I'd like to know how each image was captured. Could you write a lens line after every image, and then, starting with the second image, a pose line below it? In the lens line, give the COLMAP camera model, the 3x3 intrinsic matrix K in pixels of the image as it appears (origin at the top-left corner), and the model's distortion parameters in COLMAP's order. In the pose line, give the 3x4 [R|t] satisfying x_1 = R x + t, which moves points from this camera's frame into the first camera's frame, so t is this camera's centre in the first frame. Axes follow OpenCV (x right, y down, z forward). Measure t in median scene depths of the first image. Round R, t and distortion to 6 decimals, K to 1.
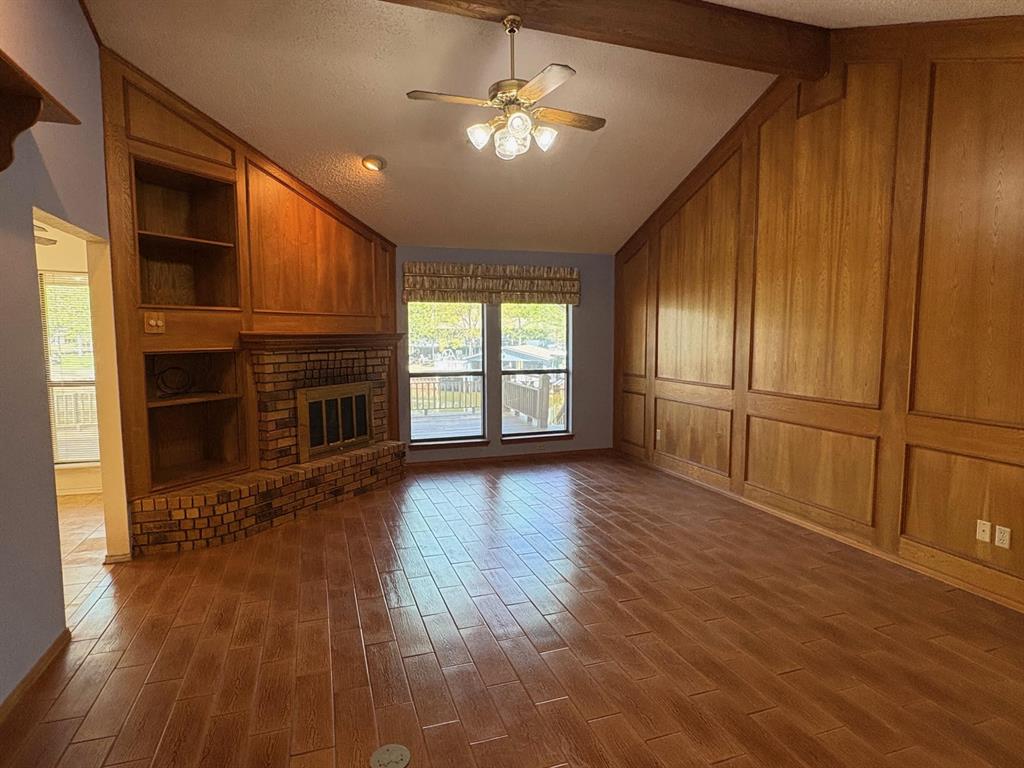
lens RADIAL K [[576.9, 0, 504.6], [0, 576.9, 386.9], [0, 0, 1]] dist [-0.000475, 0.000124]
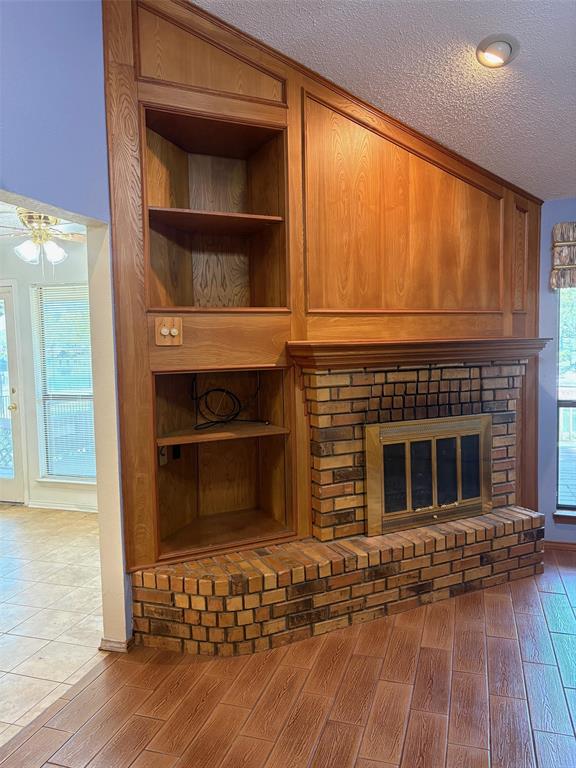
lens RADIAL K [[586.1, 0, 291.7], [0, 586.1, 383.9], [0, 0, 1]] dist [0.030104, -0.022119]
pose [[0.812428, 0.028965, -0.582342, -0.035528], [-0.036563, 0.999331, -0.001303, -0.041284], [0.581914, 0.022351, 0.812943, 0.407602]]
